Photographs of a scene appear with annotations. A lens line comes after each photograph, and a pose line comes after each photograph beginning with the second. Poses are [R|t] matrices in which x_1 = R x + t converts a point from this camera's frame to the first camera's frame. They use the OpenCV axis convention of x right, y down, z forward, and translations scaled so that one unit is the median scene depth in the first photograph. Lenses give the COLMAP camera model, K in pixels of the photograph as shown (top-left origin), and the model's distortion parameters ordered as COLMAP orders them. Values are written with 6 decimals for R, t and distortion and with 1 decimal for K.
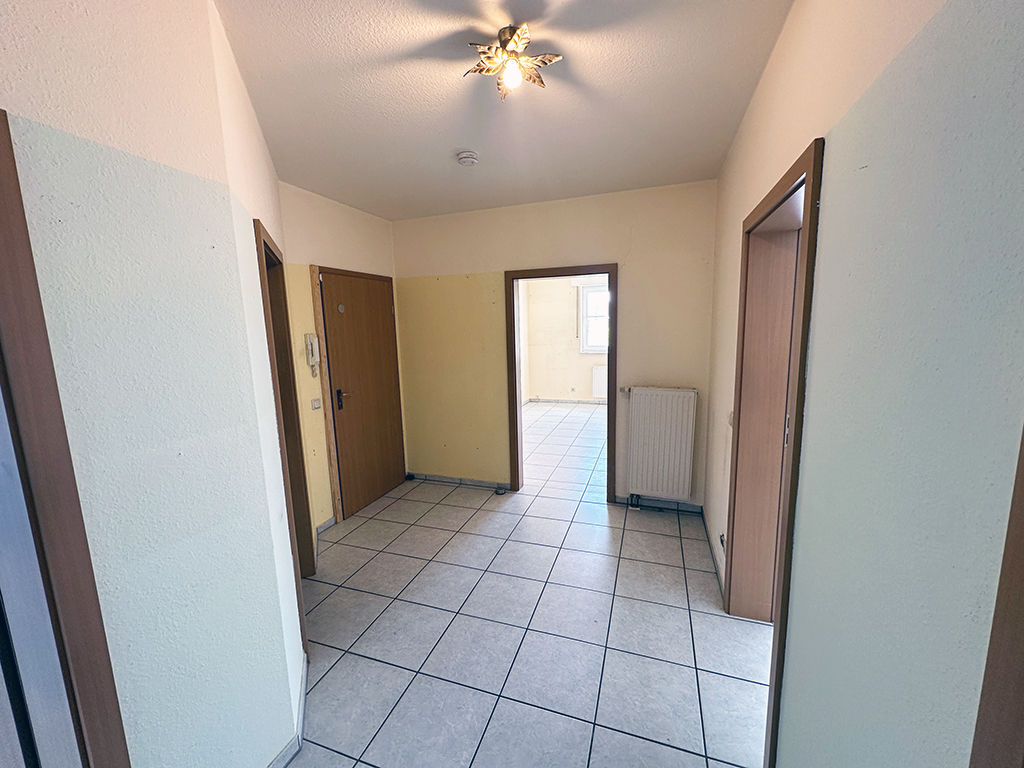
lens RADIAL K [[408.7, 0, 512.0], [0, 408.7, 384.3], [0, 0, 1]] dist [-0.005873, 0.000200]
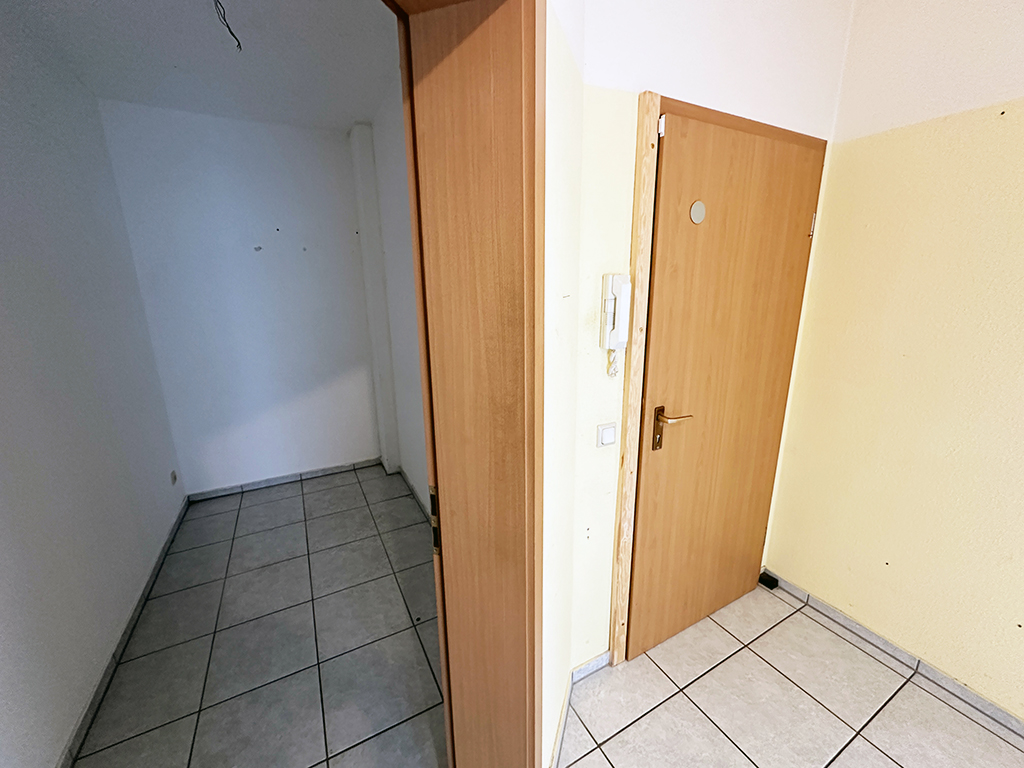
lens RADIAL K [[408.7, 0, 513.8], [0, 408.7, 381.5], [0, 0, 1]] dist [-0.005873, 0.000200]
pose [[0.741245, 0.181234, -0.646305, -0.263670], [-0.107759, 0.982501, 0.151920, -0.063296], [0.662528, -0.042964, 0.747804, 0.573223]]
